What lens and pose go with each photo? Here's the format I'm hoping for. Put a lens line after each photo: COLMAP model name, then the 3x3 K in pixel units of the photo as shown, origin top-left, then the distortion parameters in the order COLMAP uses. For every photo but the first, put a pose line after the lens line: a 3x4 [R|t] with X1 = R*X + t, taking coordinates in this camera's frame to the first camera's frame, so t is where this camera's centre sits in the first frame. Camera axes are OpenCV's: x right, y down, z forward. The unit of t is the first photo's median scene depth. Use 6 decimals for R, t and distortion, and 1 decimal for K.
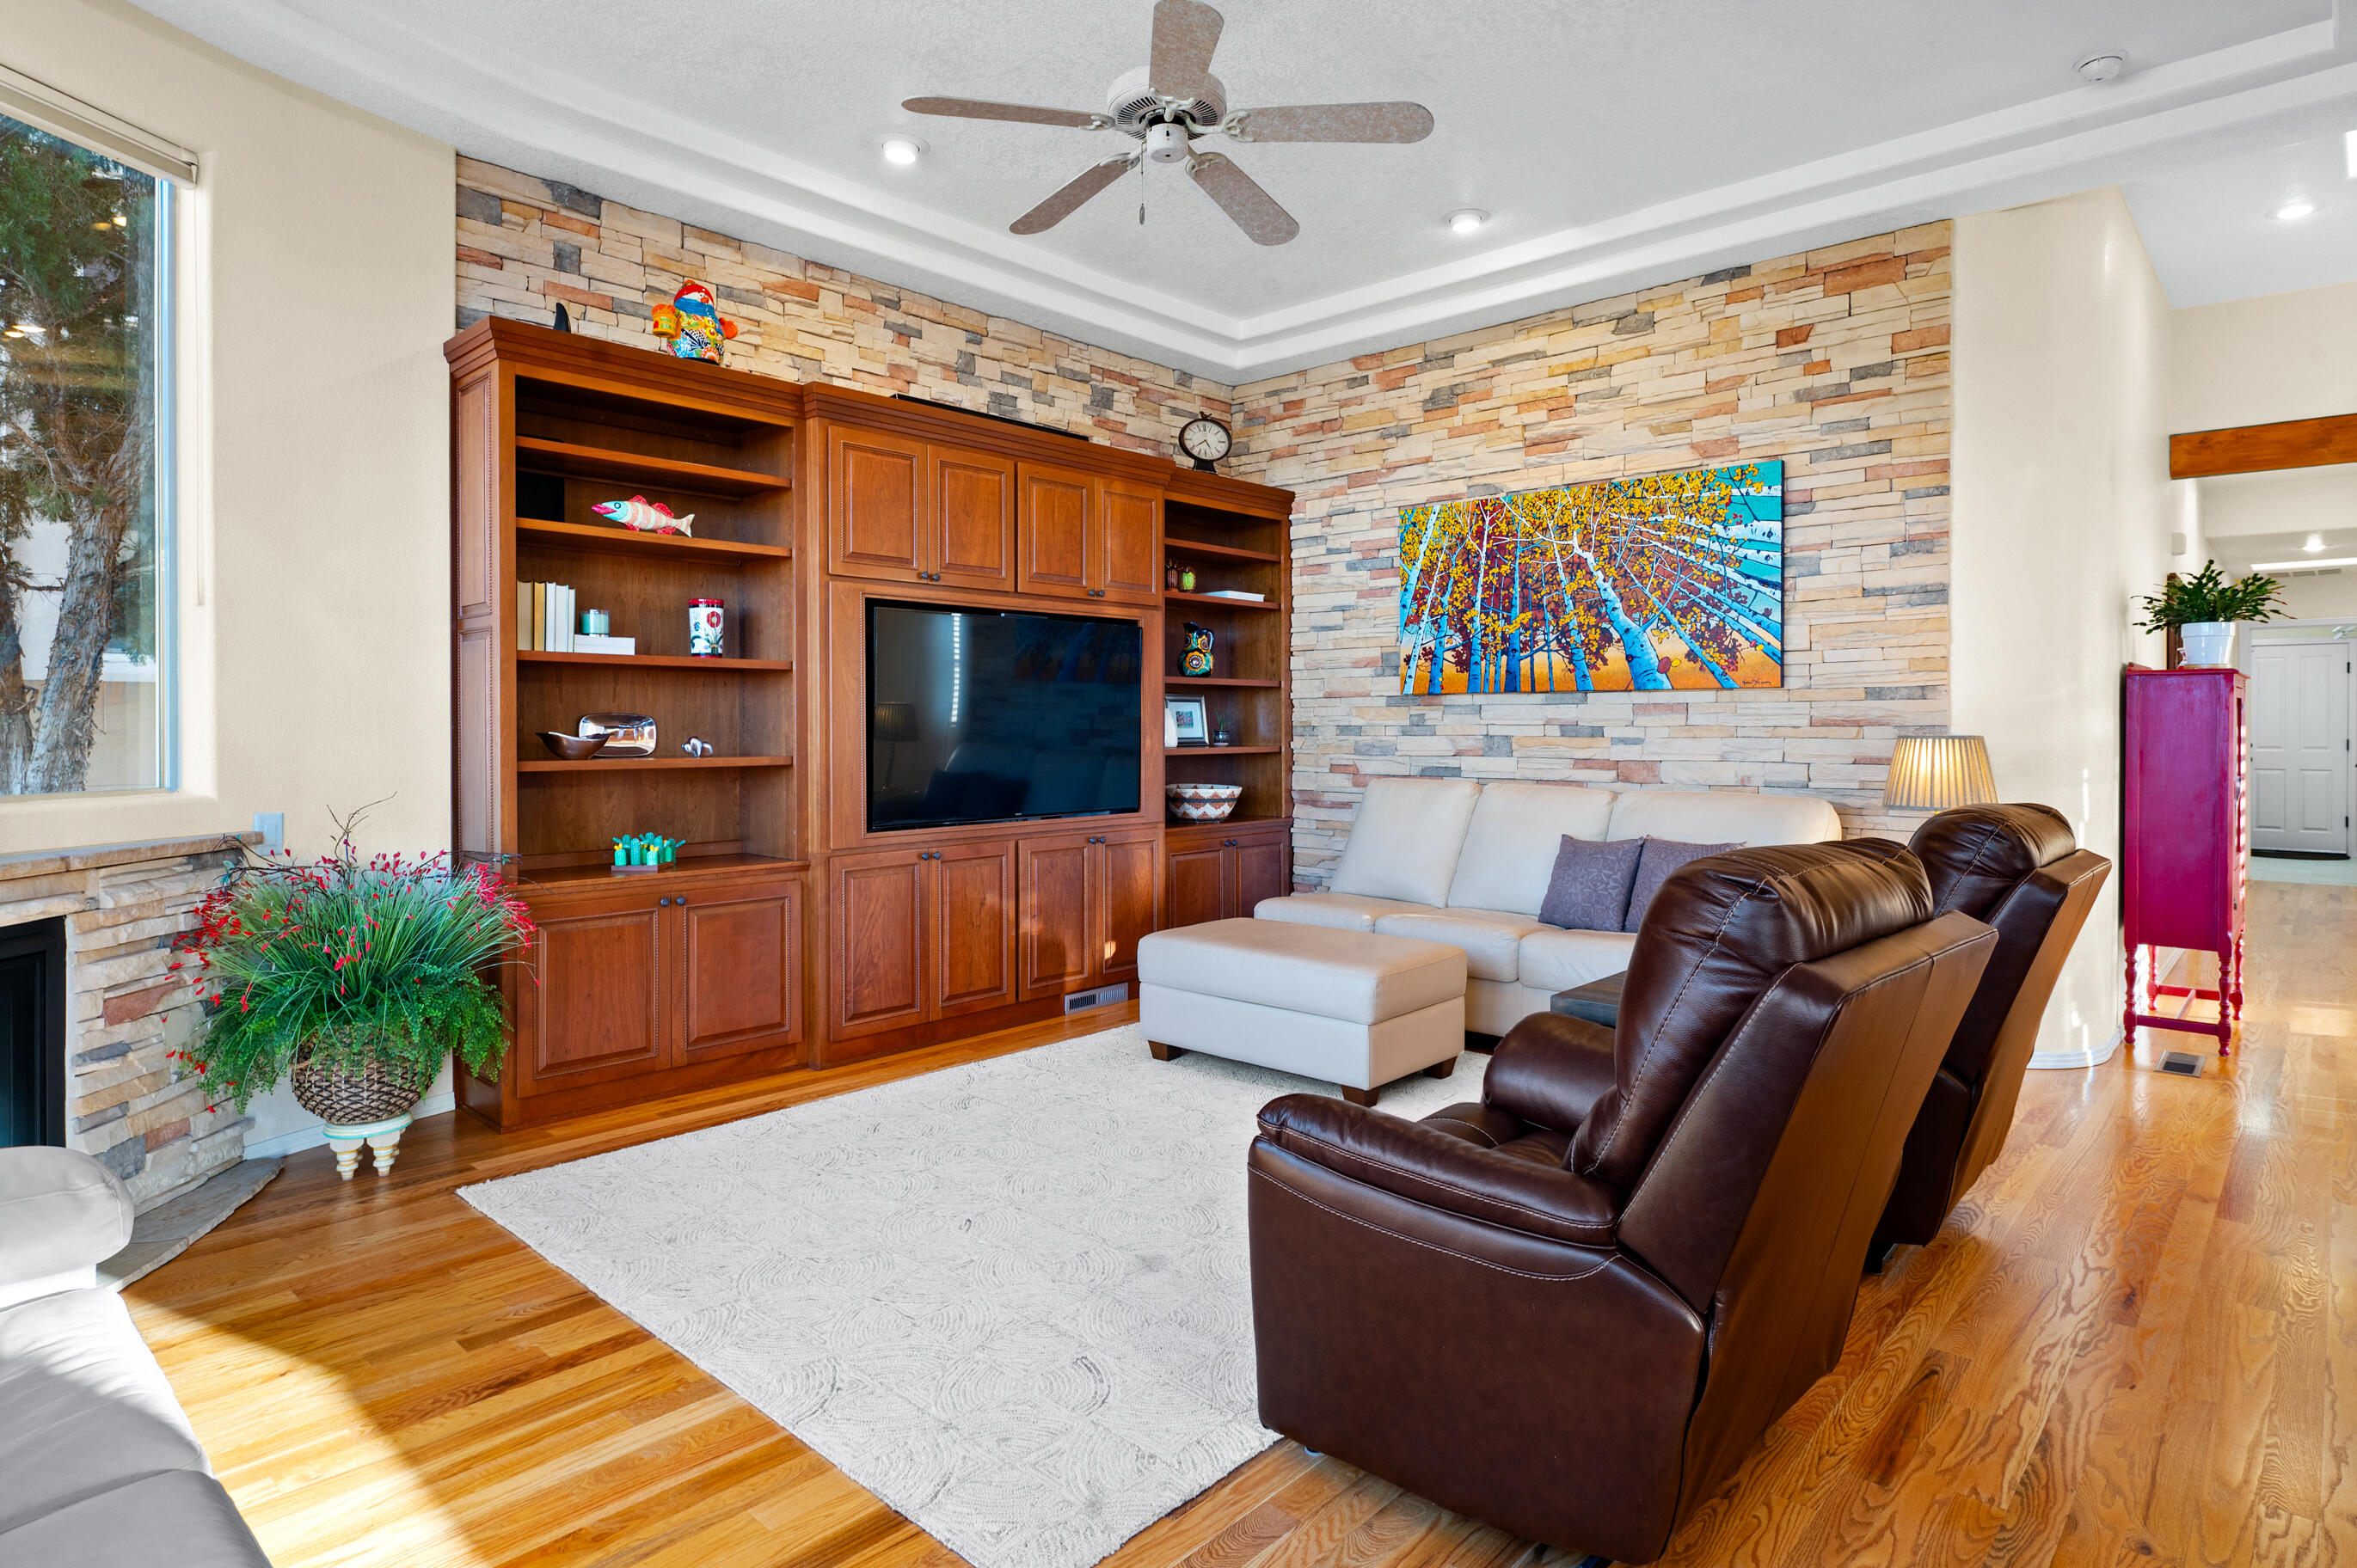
lens RADIAL K [[1288.2, 0, 1152.9], [0, 1288.2, 736.1], [0, 0, 1]] dist [-0.011016, 0.002591]
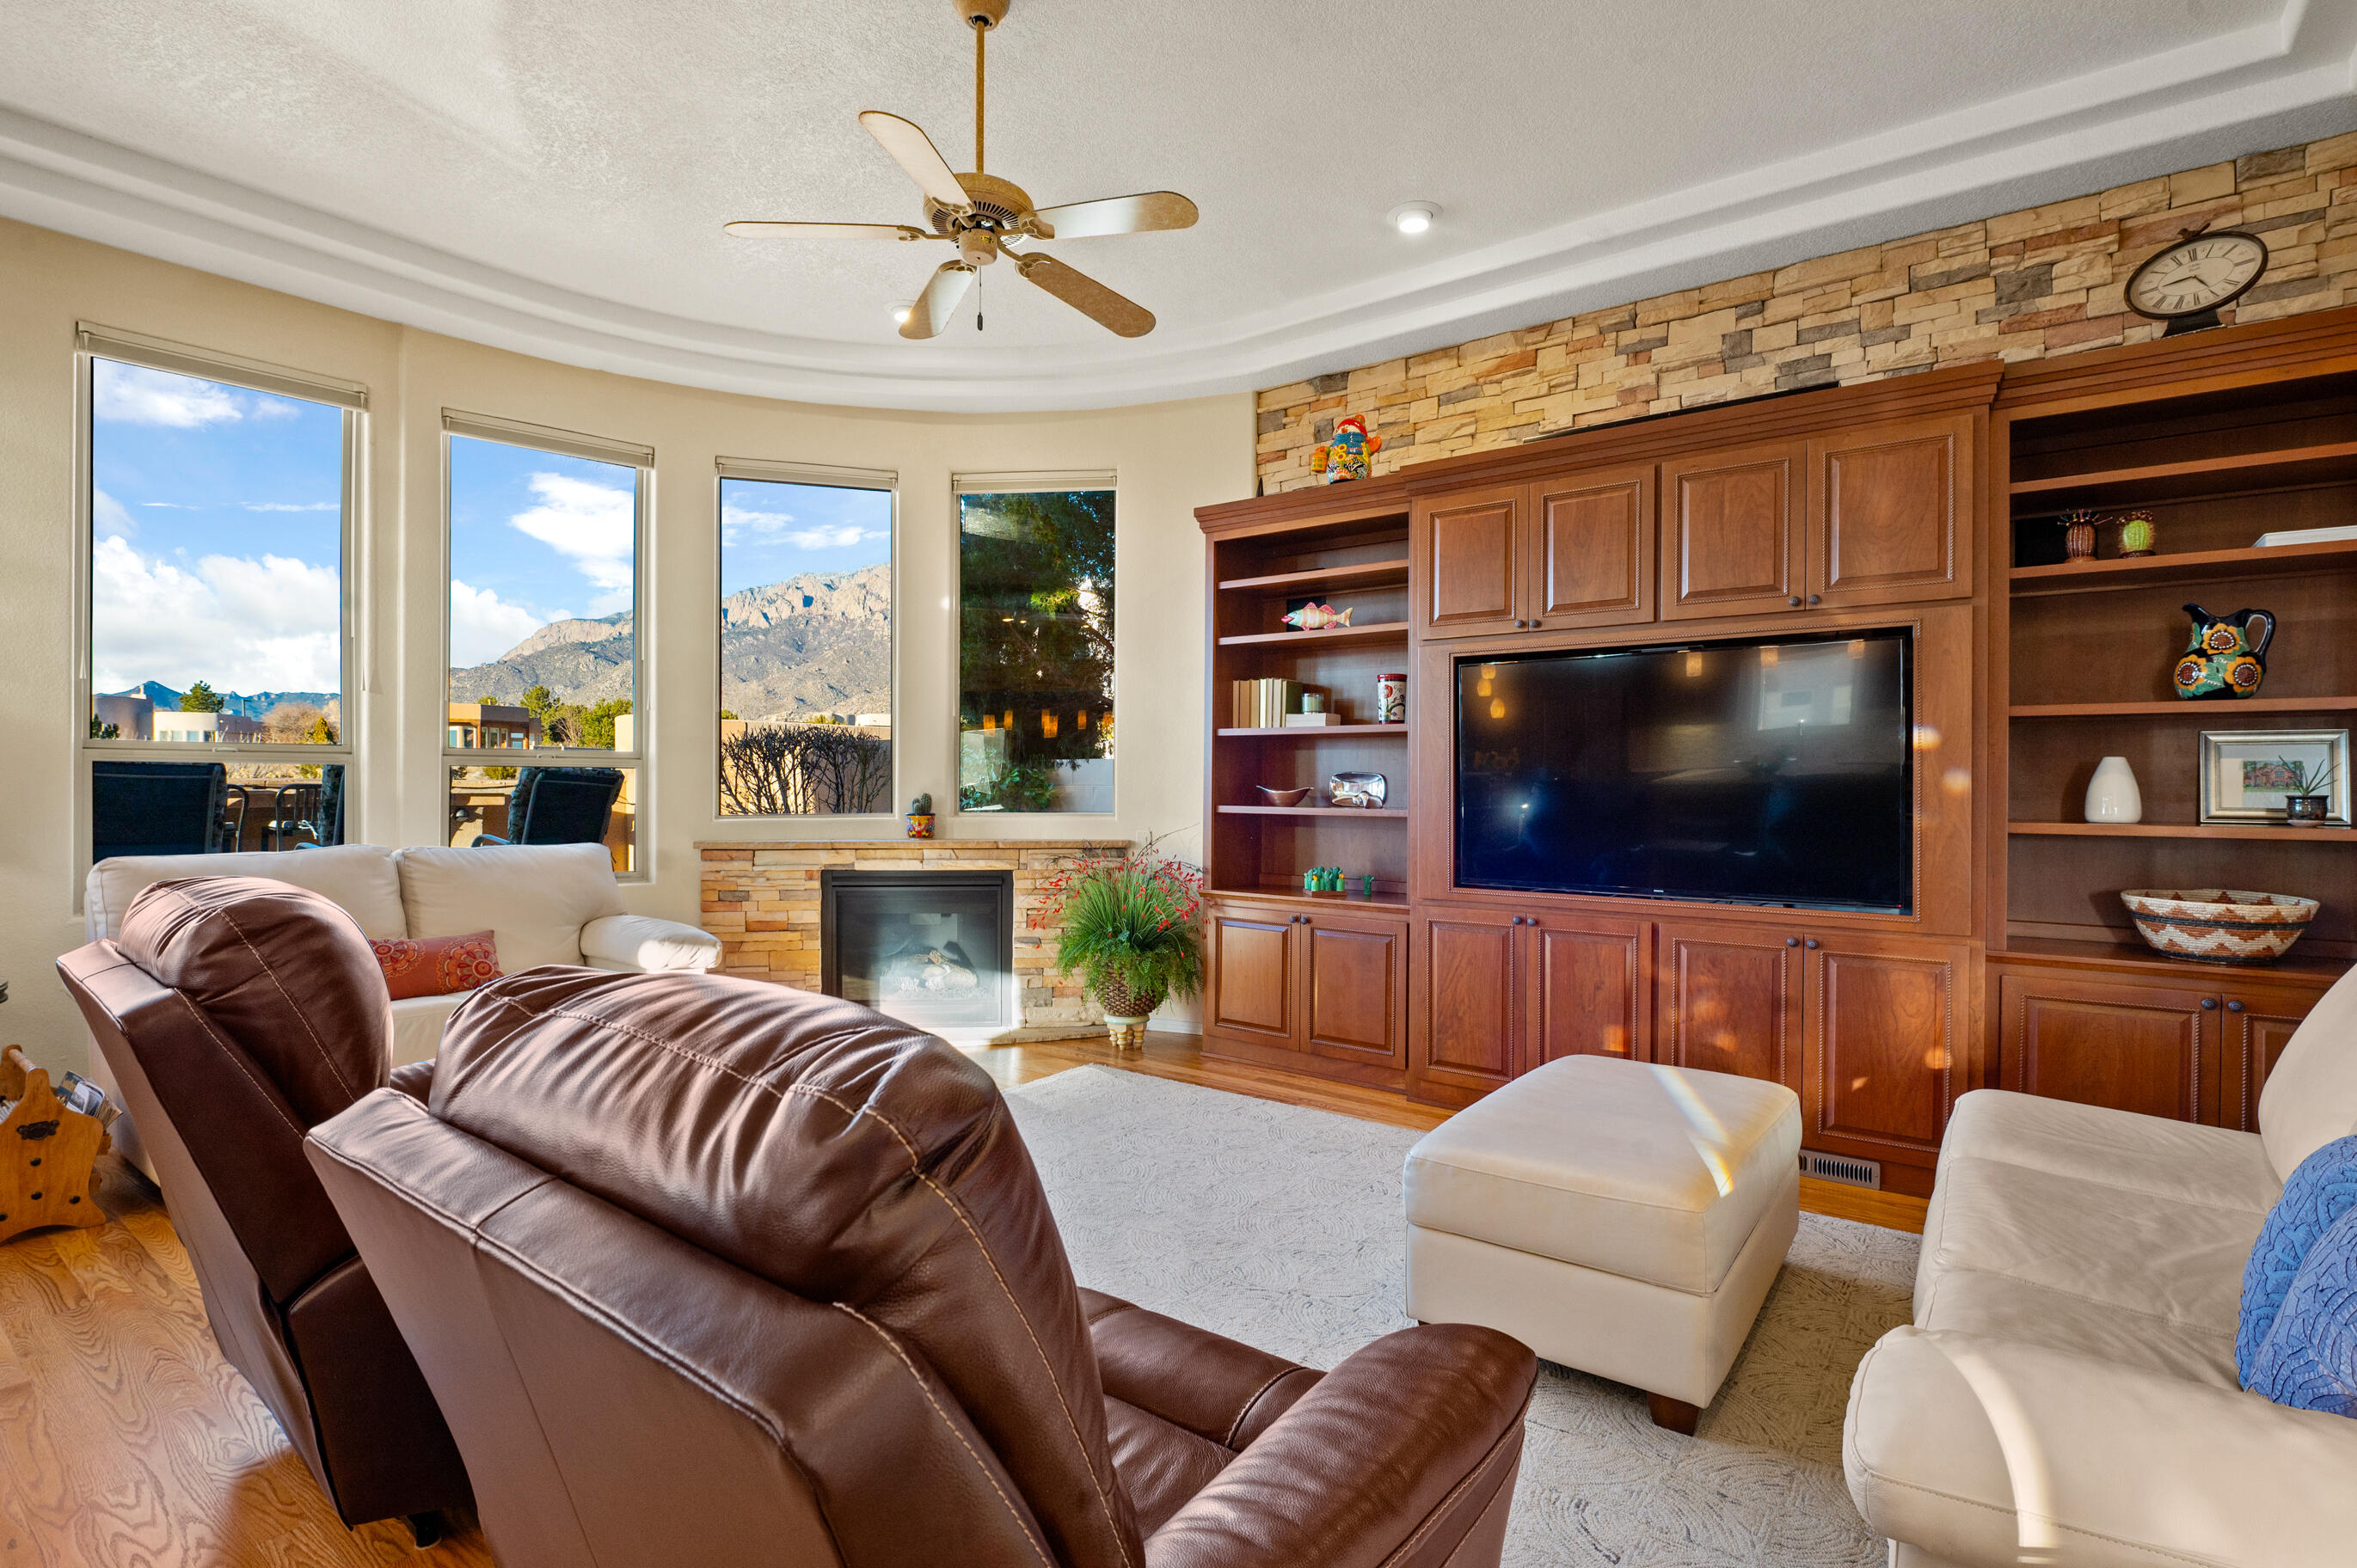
lens RADIAL K [[1123.4, 0, 1207.3], [0, 1123.4, 781.5], [0, 0, 1]] dist [-0.005449, -0.004215]
pose [[0.110268, -0.002224, -0.993899, 0.627466], [-0.016540, 0.999855, -0.004072, -0.001343], [0.993764, 0.016888, 0.110215, 0.692525]]
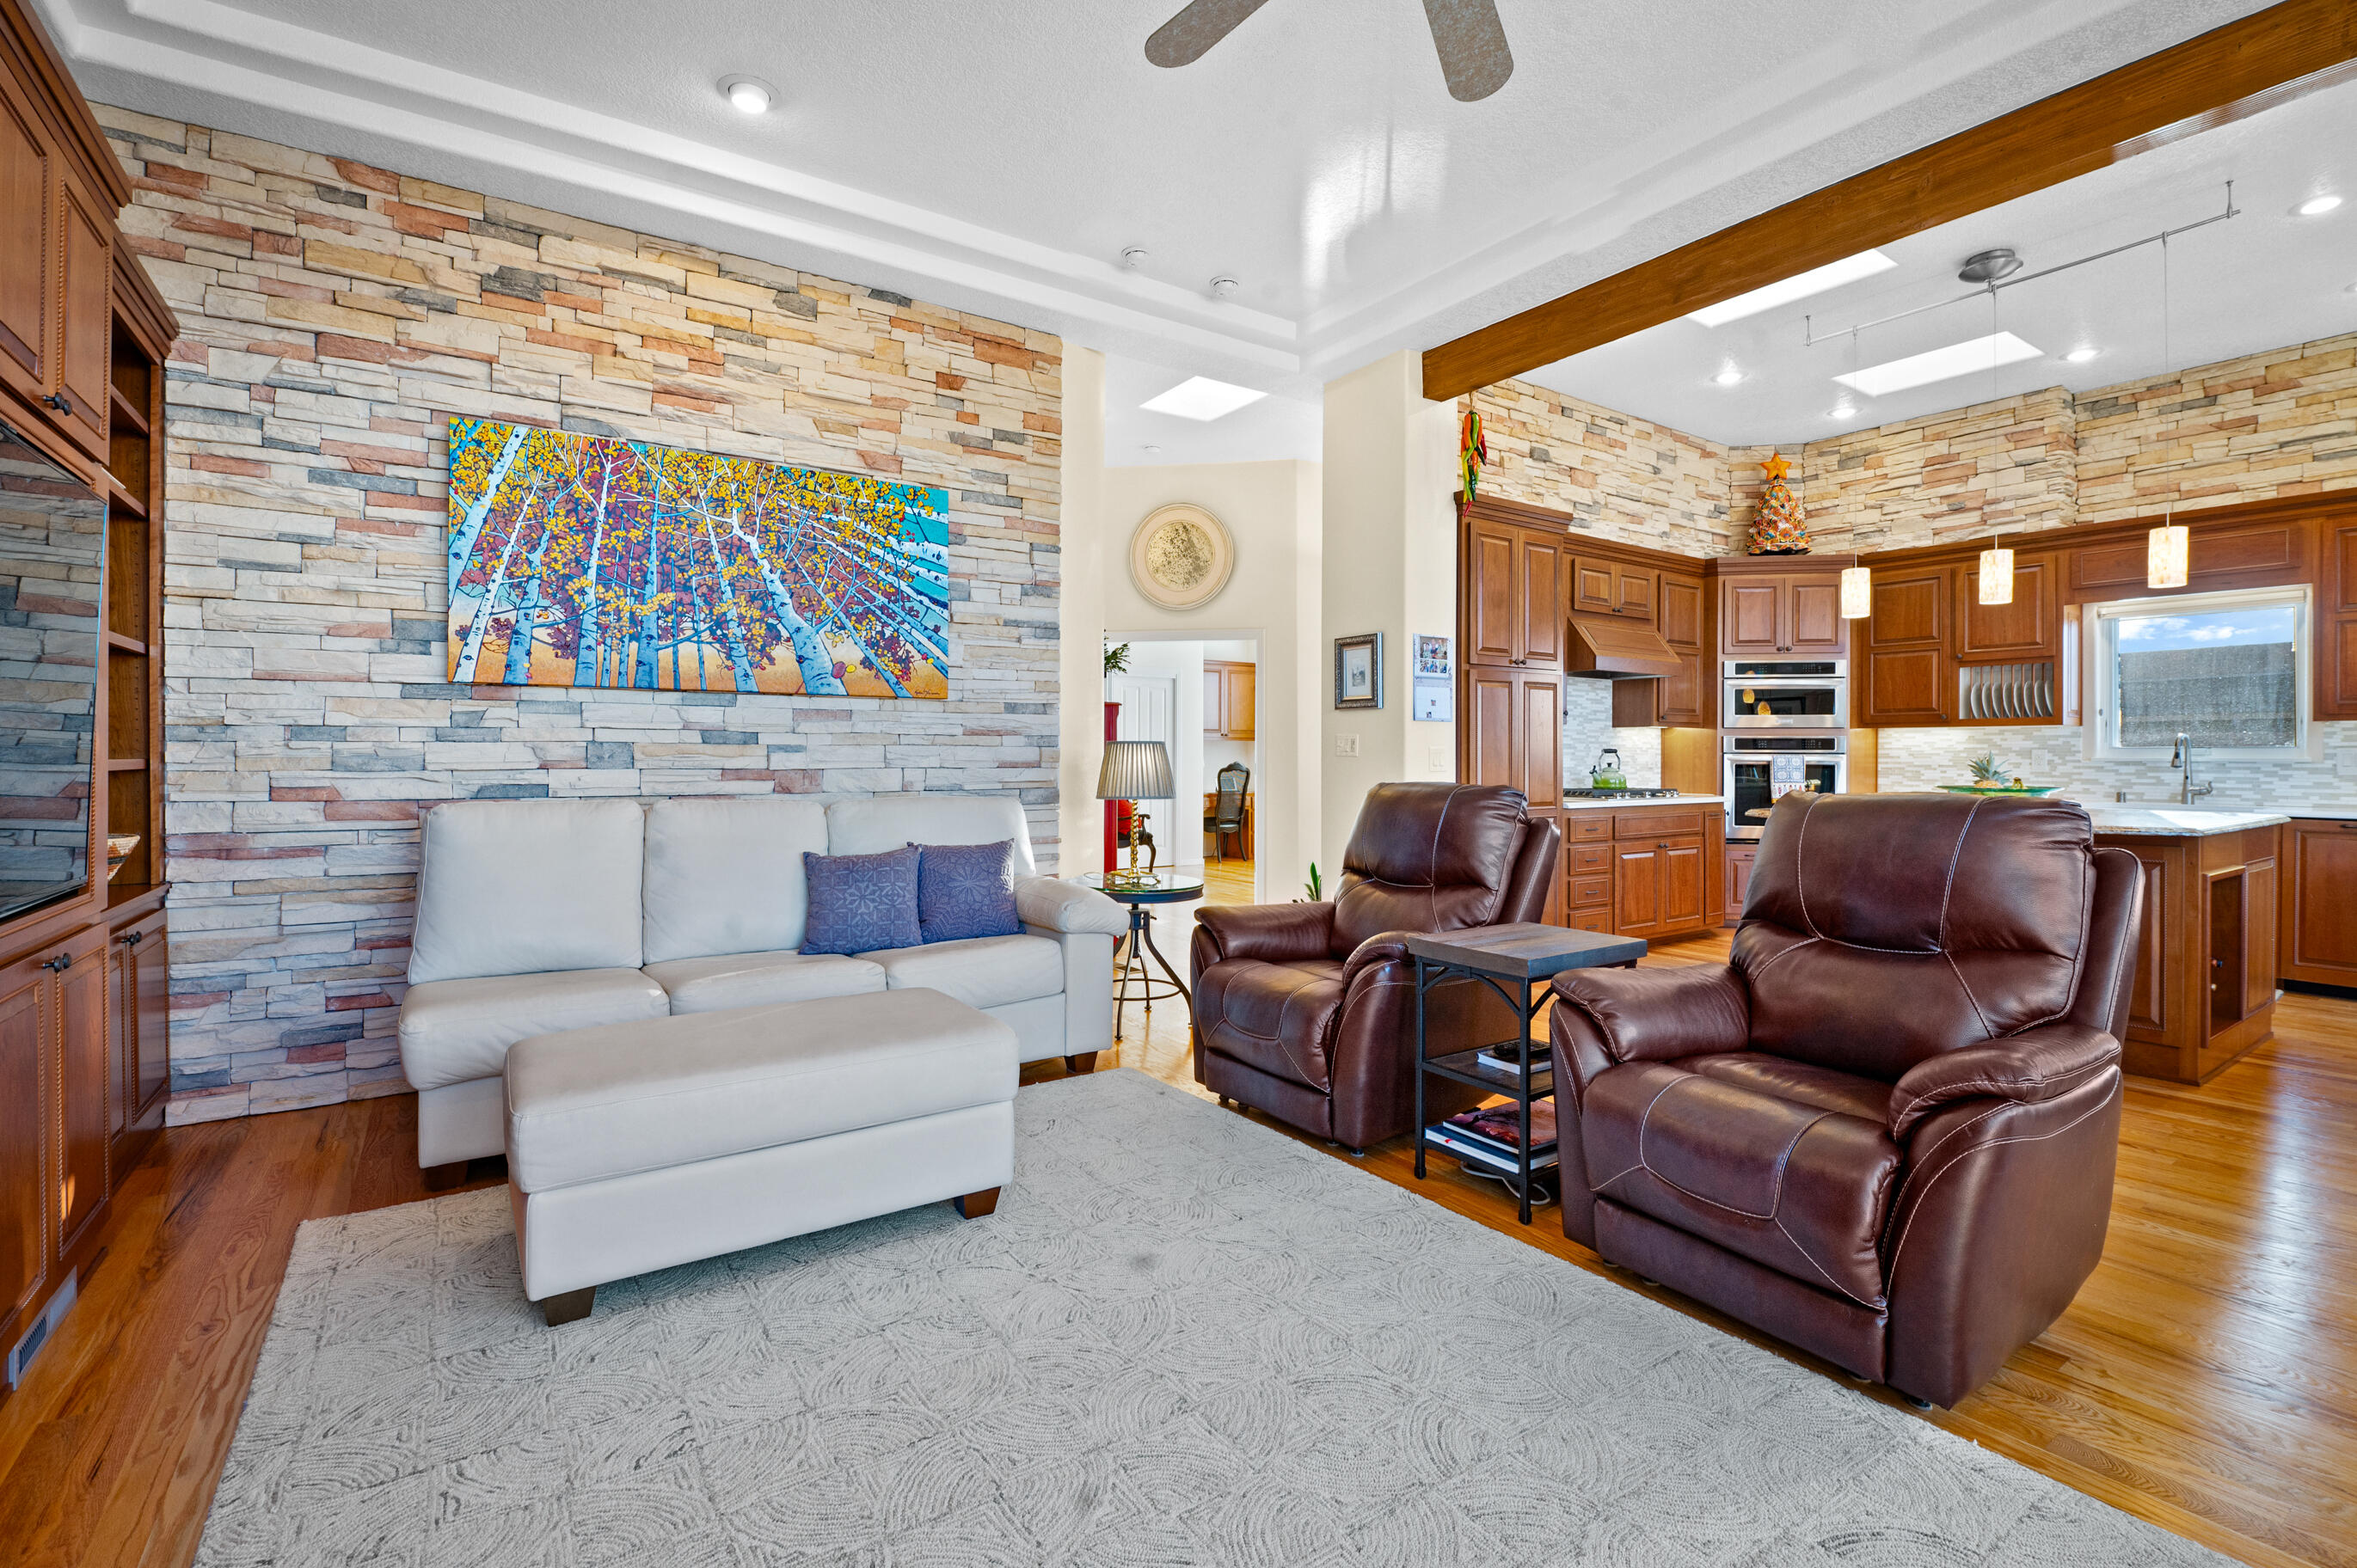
lens RADIAL K [[1074.0, 0, 1192.0], [0, 1074.0, 755.1], [0, 0, 1]] dist [-0.007923, -0.004089]
pose [[0.198198, 0.005076, 0.980149, -0.375022], [0.007408, 0.999950, -0.006677, 0.017912], [-0.980134, 0.008585, 0.198150, 0.637248]]
